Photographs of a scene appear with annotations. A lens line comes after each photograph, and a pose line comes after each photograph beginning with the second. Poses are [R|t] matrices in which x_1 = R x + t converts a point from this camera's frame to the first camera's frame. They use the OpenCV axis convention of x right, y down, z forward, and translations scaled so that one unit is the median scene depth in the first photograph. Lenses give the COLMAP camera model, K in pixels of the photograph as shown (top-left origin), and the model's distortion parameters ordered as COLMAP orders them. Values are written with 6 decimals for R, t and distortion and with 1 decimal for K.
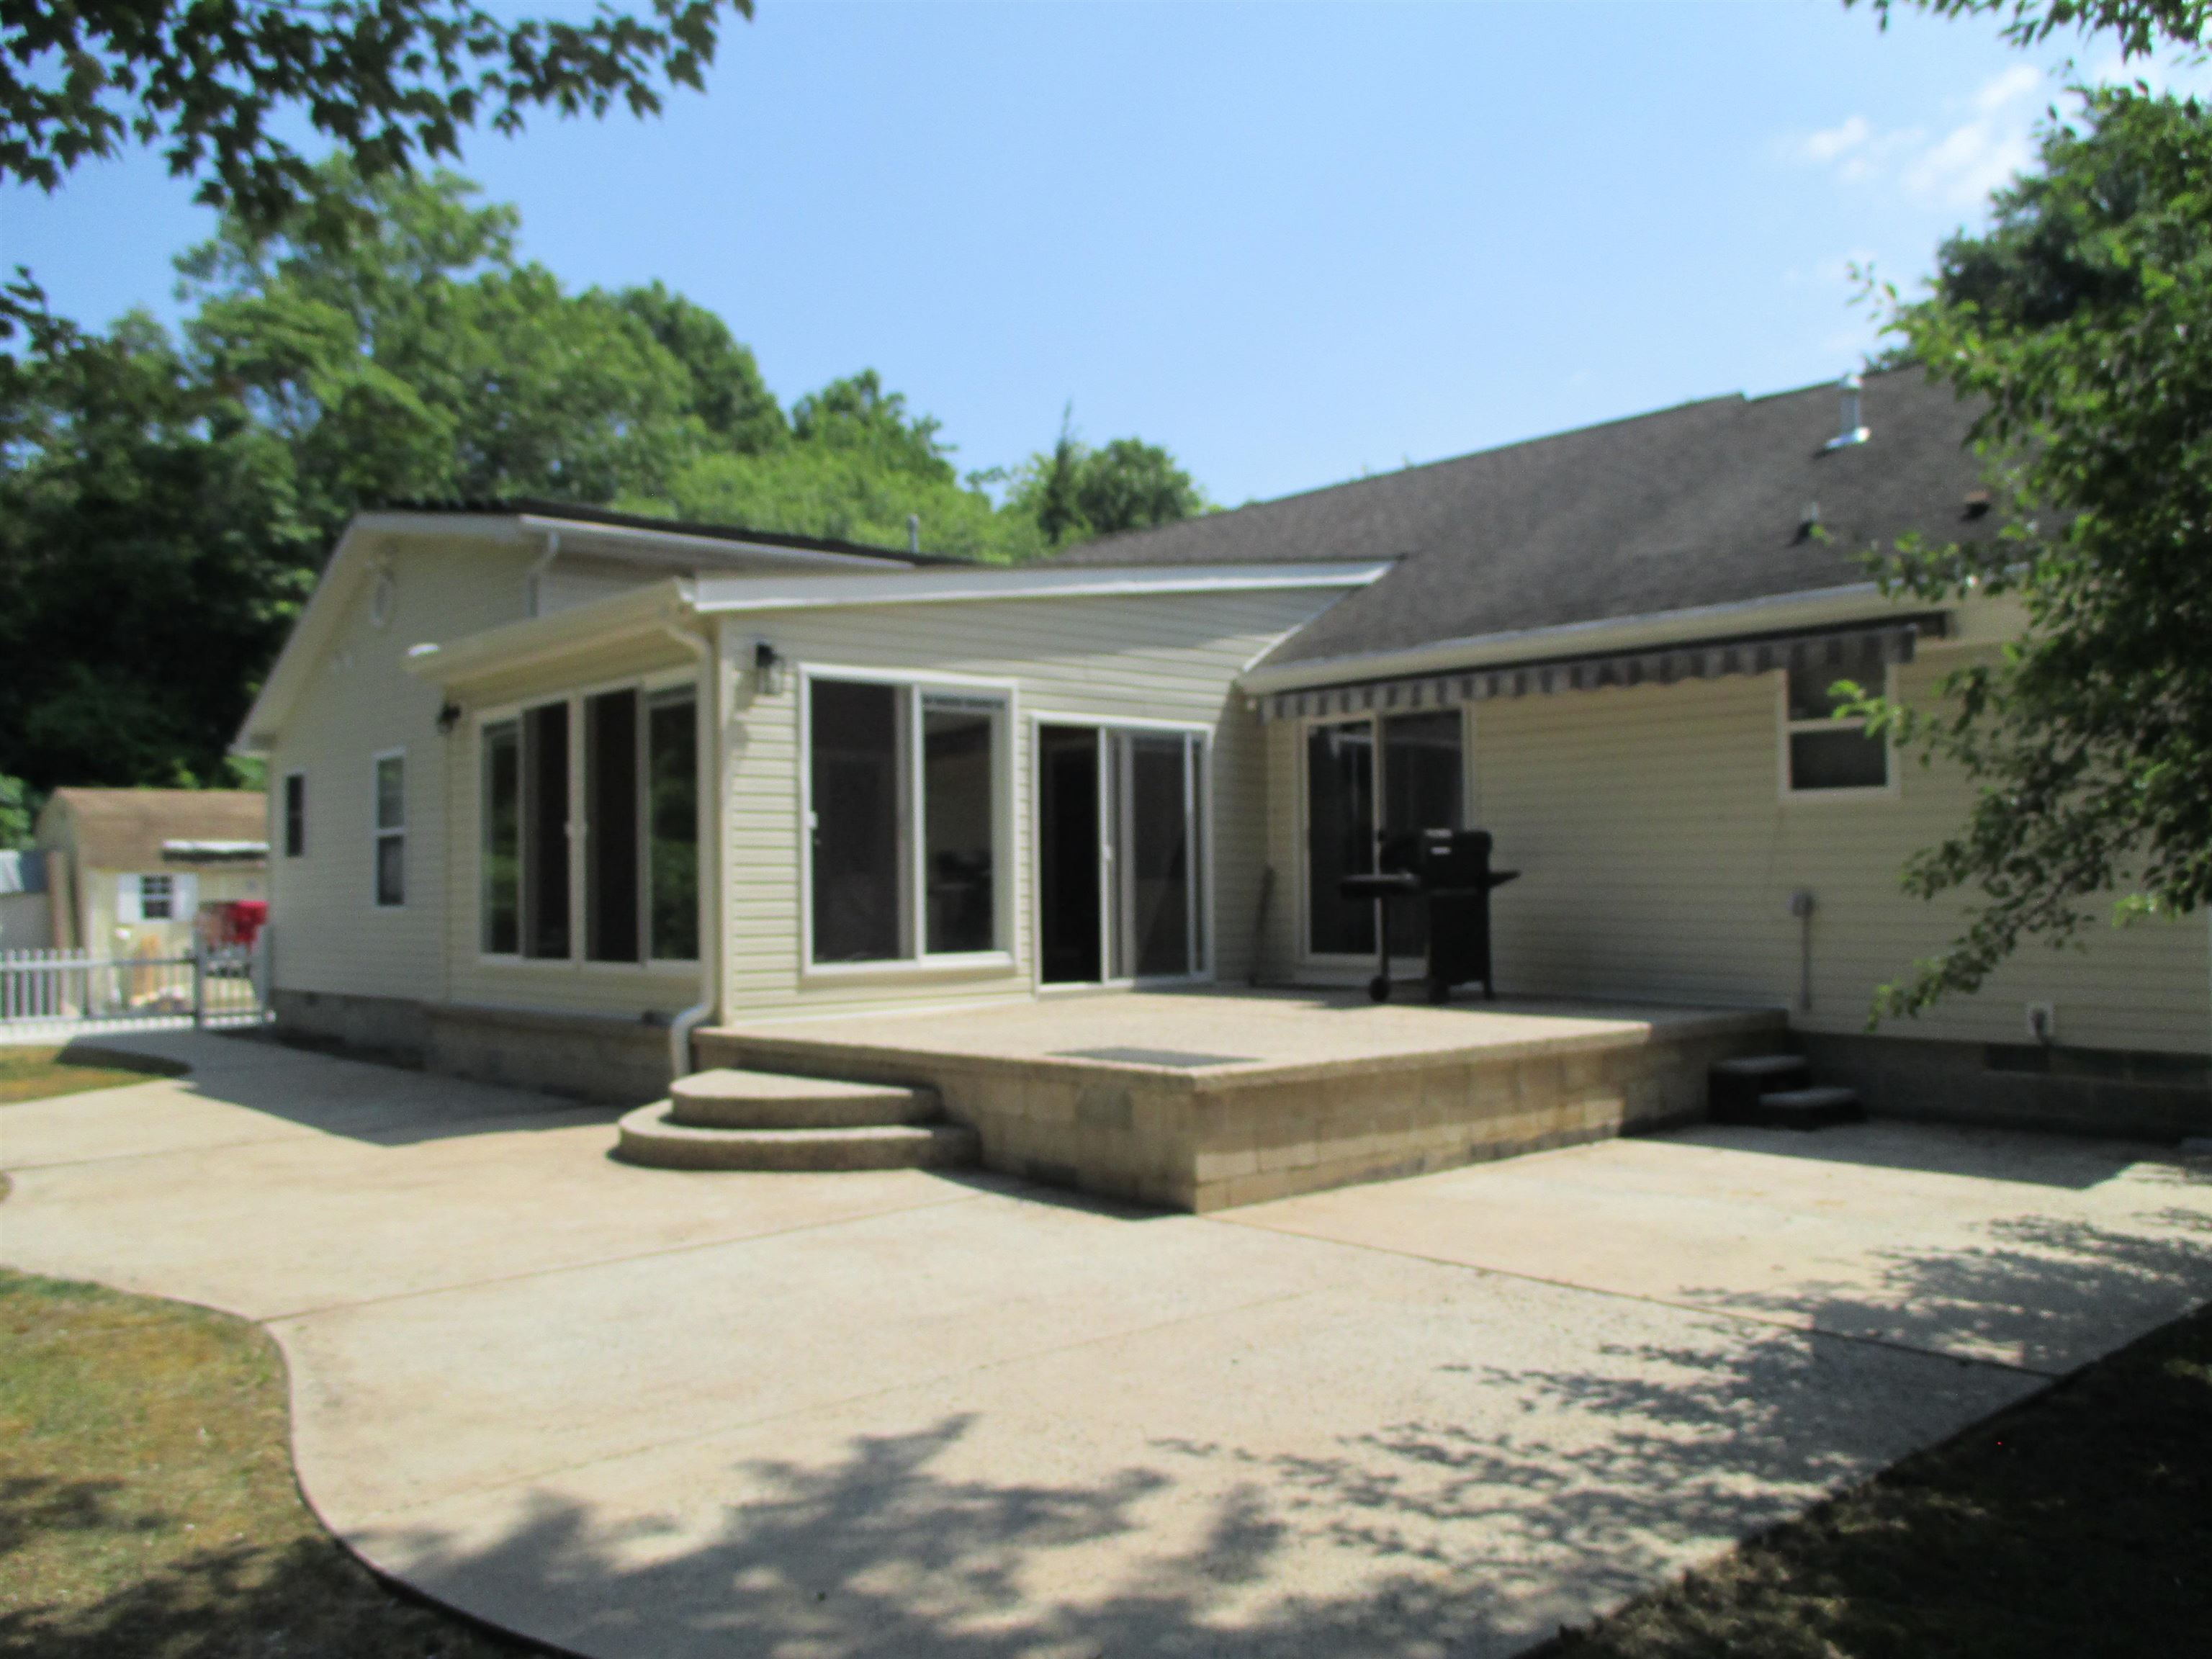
lens RADIAL K [[1805.8, 0, 1096.7], [0, 1805.8, 814.8], [0, 0, 1]] dist [-0.039904, 0.009098]
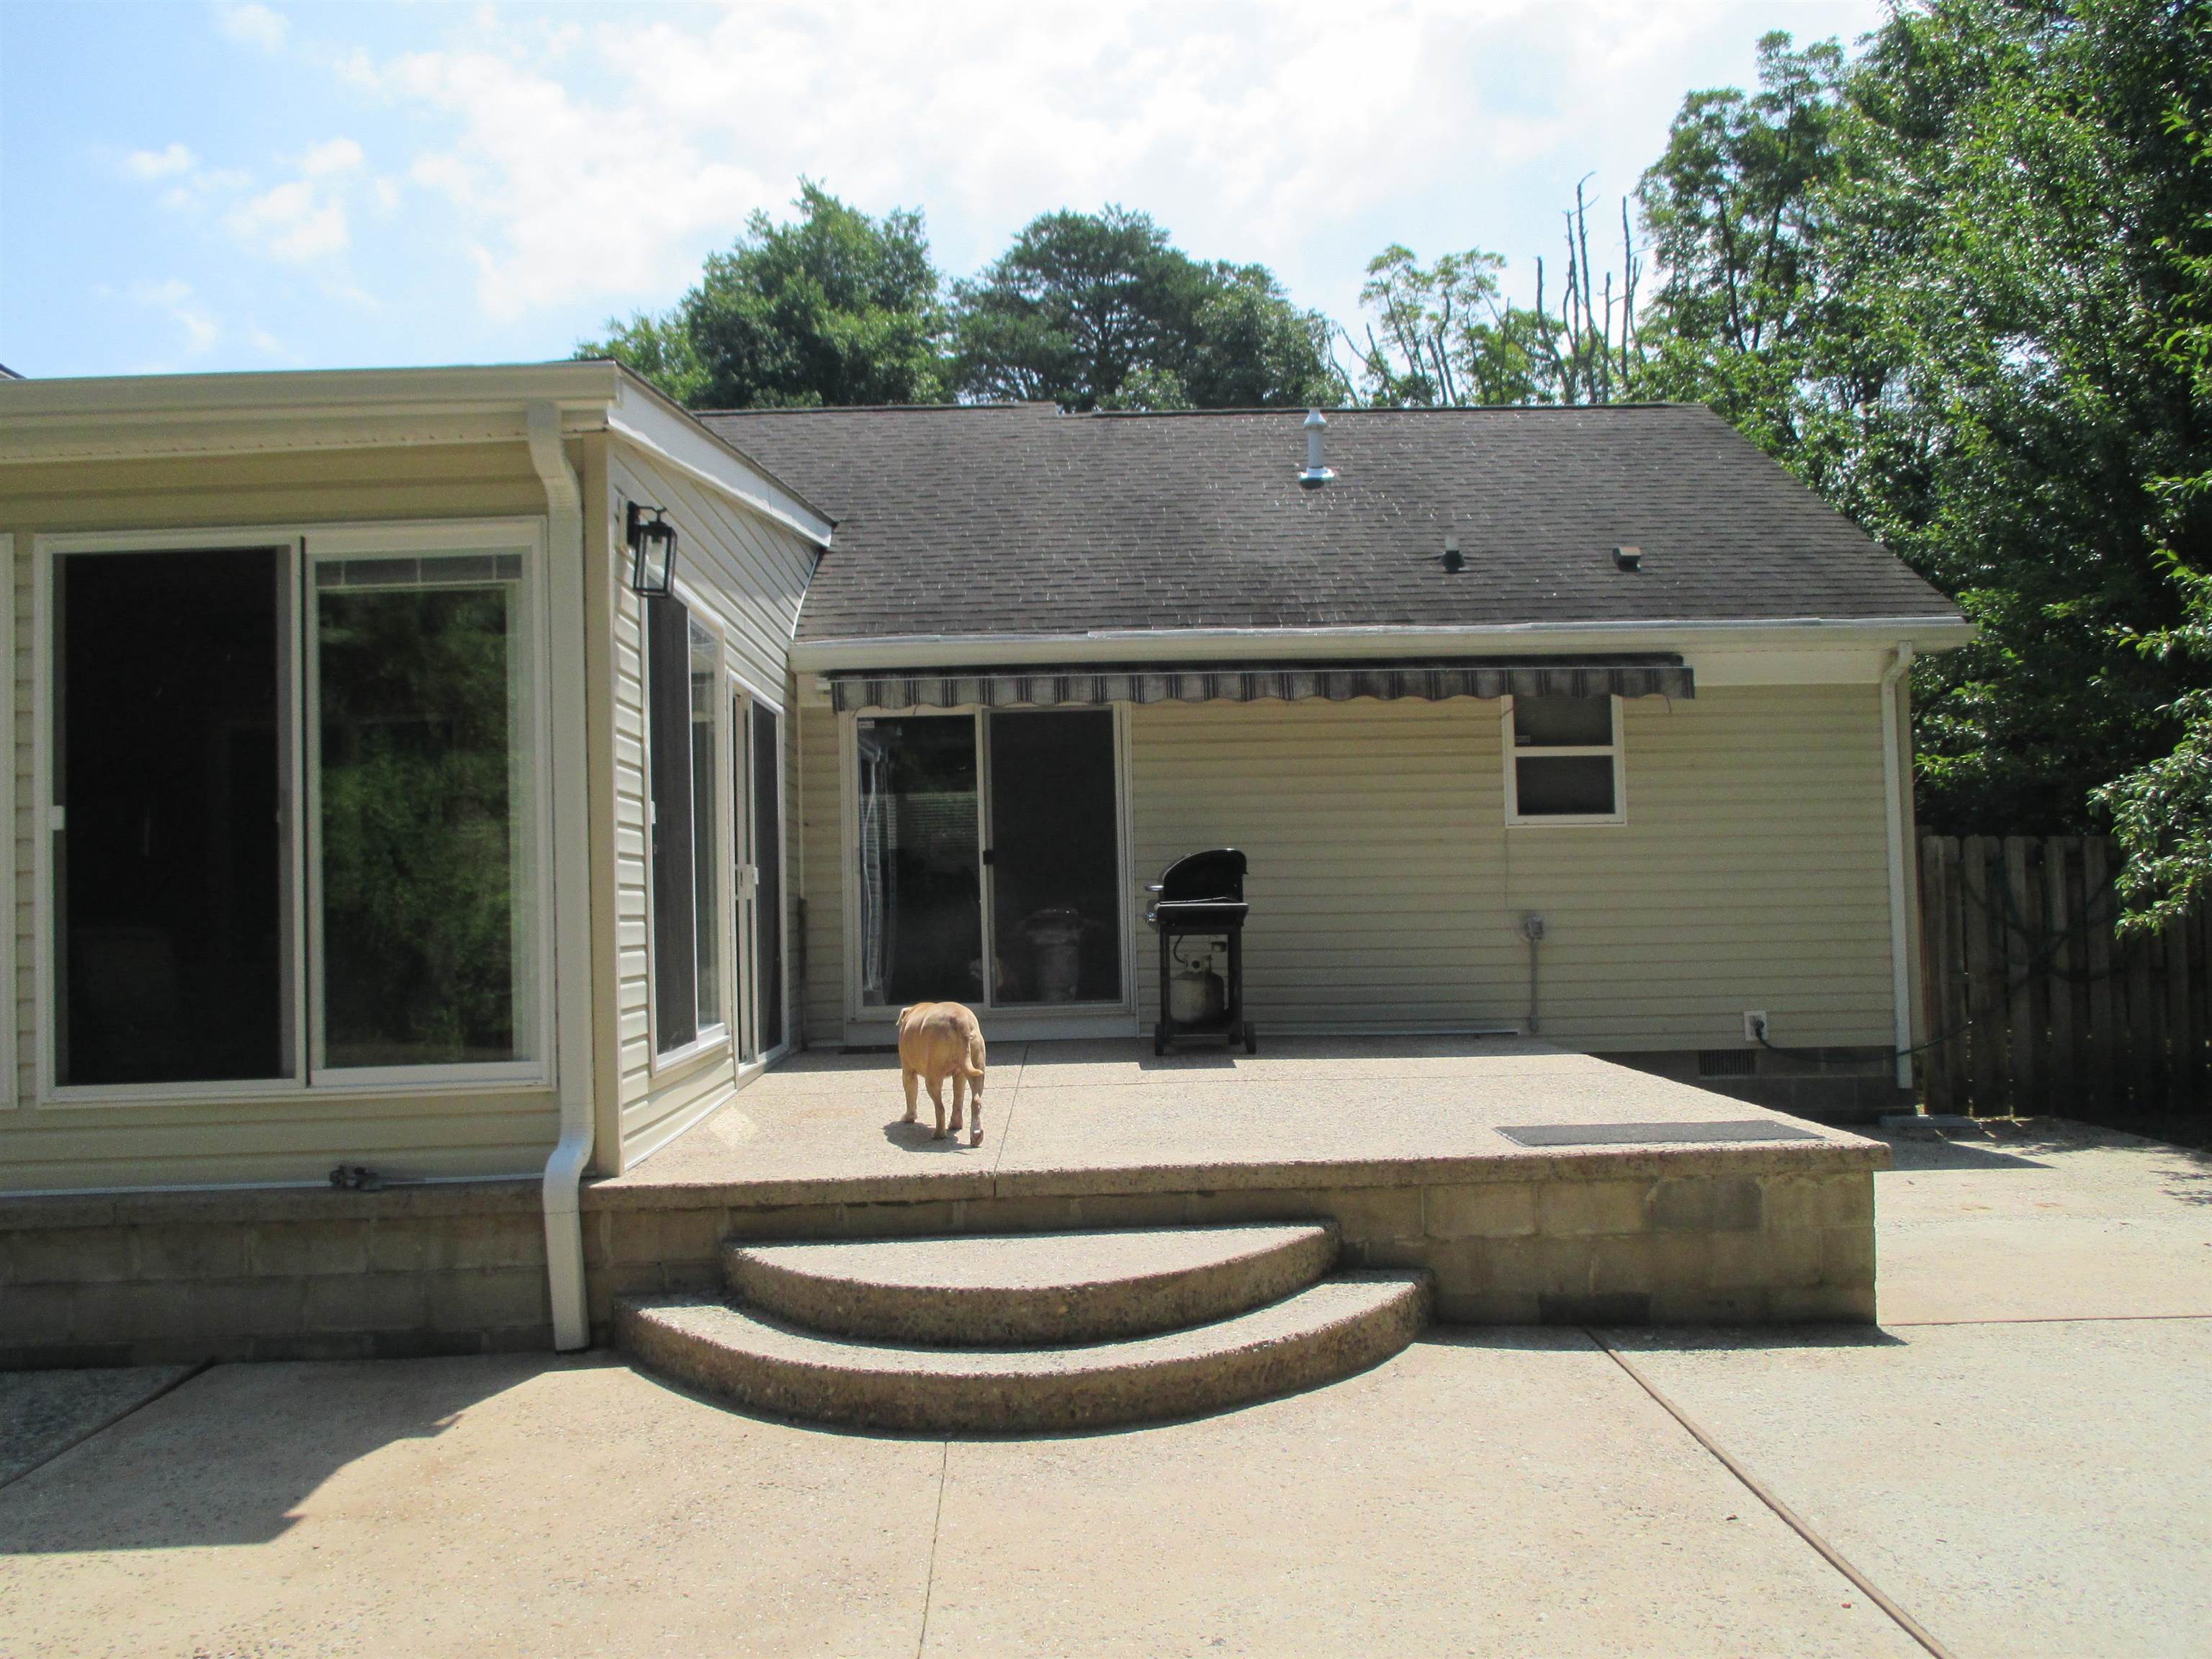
lens RADIAL K [[1805.8, 0, 1100.1], [0, 1805.8, 833.2], [0, 0, 1]] dist [-0.039904, 0.009098]
pose [[0.649888, 0.025452, 0.759603, -0.531798], [-0.015627, 0.999675, -0.020126, 0.020478], [-0.759869, 0.001210, 0.650075, 0.519247]]
